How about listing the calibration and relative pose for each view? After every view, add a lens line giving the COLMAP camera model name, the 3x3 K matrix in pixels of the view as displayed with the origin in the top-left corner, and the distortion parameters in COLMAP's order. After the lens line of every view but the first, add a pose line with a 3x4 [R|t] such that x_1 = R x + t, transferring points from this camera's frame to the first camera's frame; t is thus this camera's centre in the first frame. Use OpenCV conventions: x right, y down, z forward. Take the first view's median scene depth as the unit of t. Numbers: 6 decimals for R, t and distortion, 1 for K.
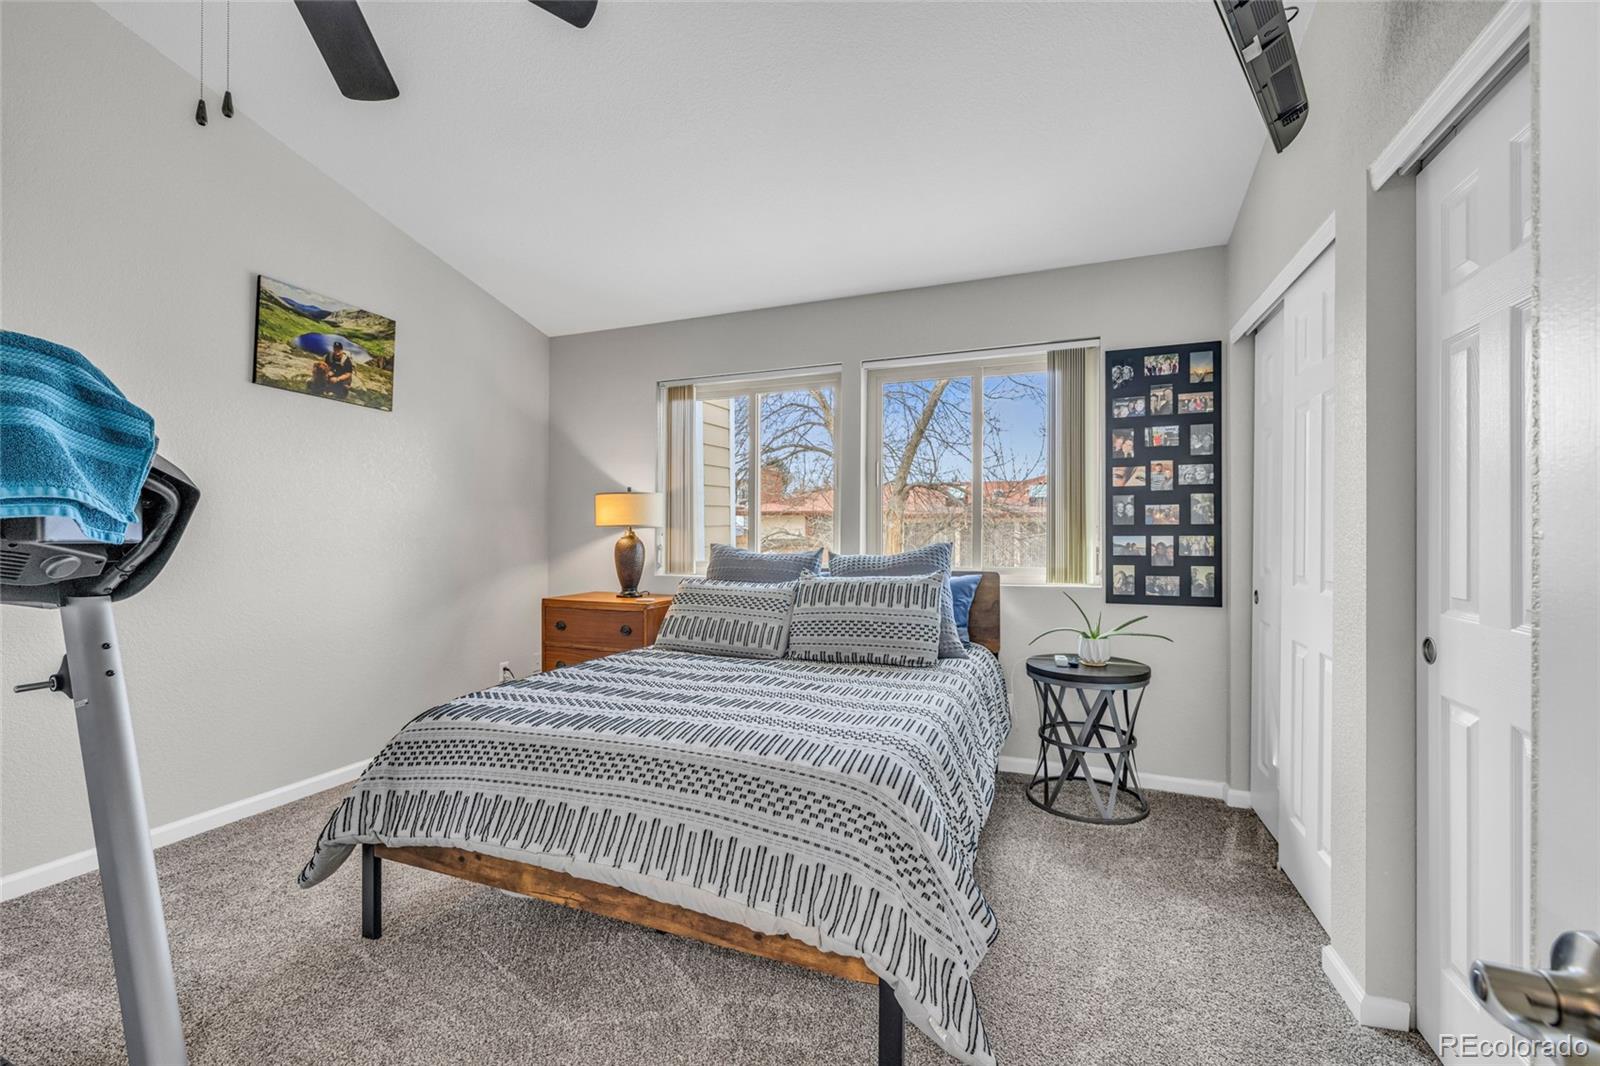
lens RADIAL K [[665.7, 0, 804.4], [0, 665.7, 536.6], [0, 0, 1]] dist [0.000098, -0.000188]
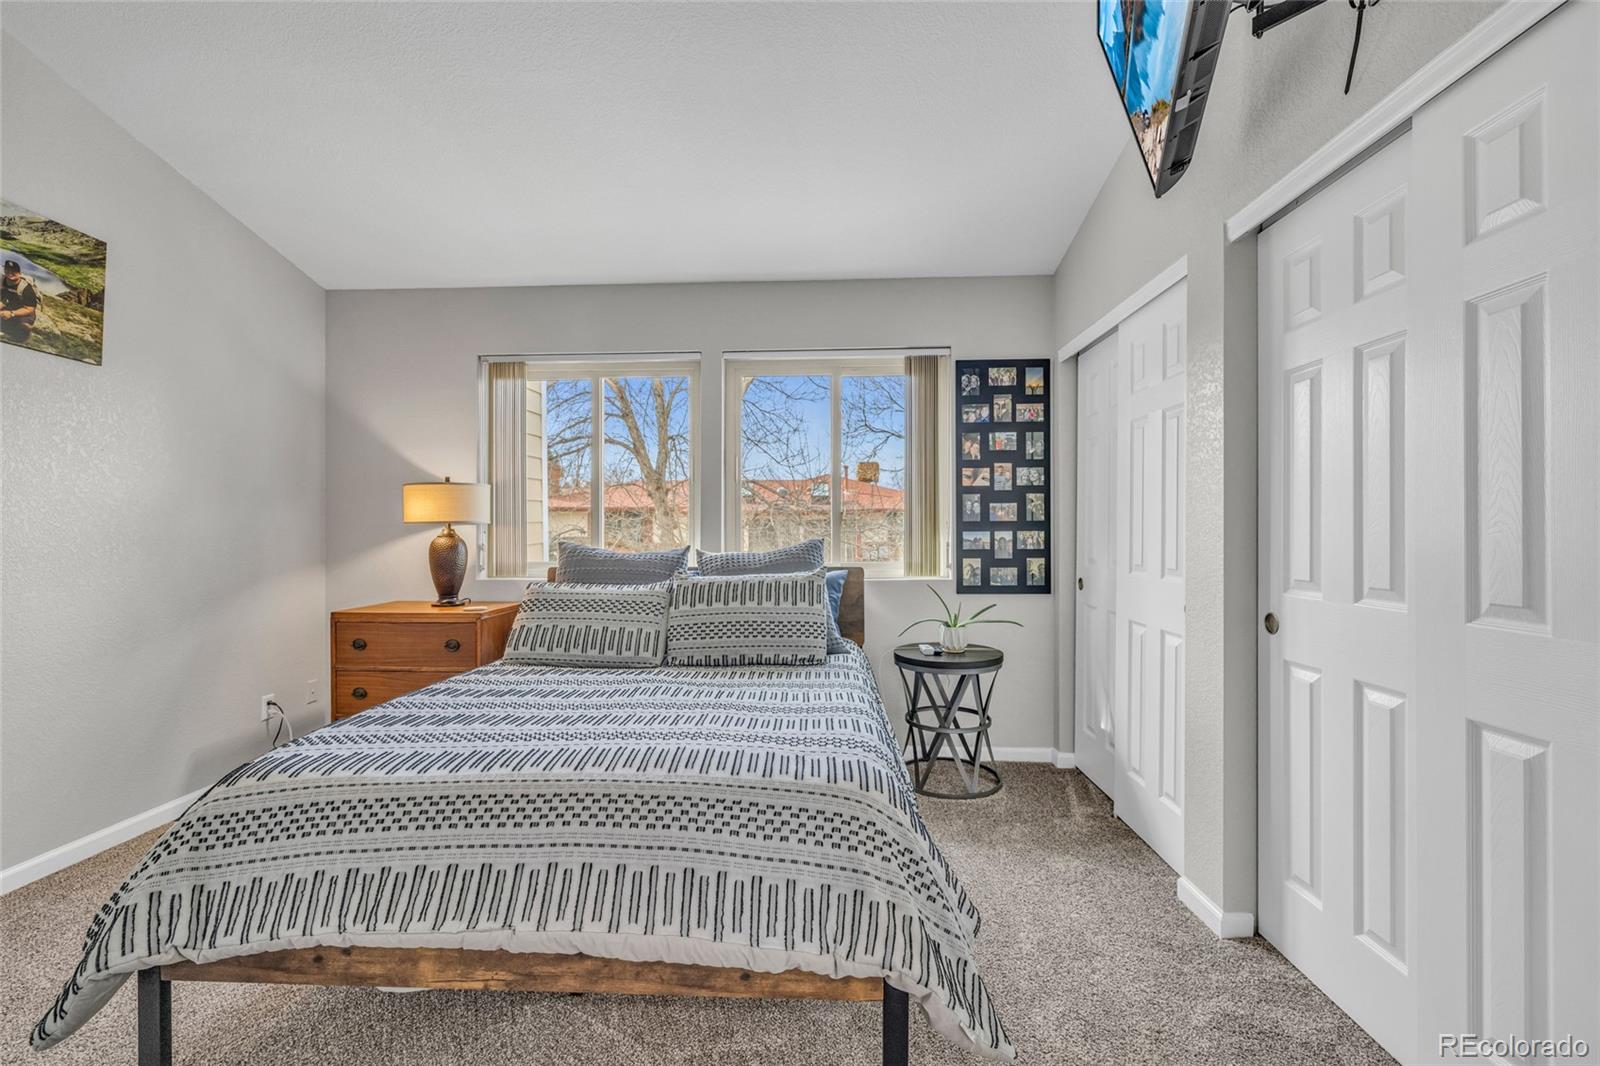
lens RADIAL K [[665.7, 0, 804.4], [0, 665.7, 536.6], [0, 0, 1]] dist [0.000098, -0.000188]
pose [[0.945988, -0.006481, 0.324137, -0.143178], [0.005154, 0.999974, 0.004952, 0.000499], [-0.324161, -0.003014, 0.945997, 0.062658]]
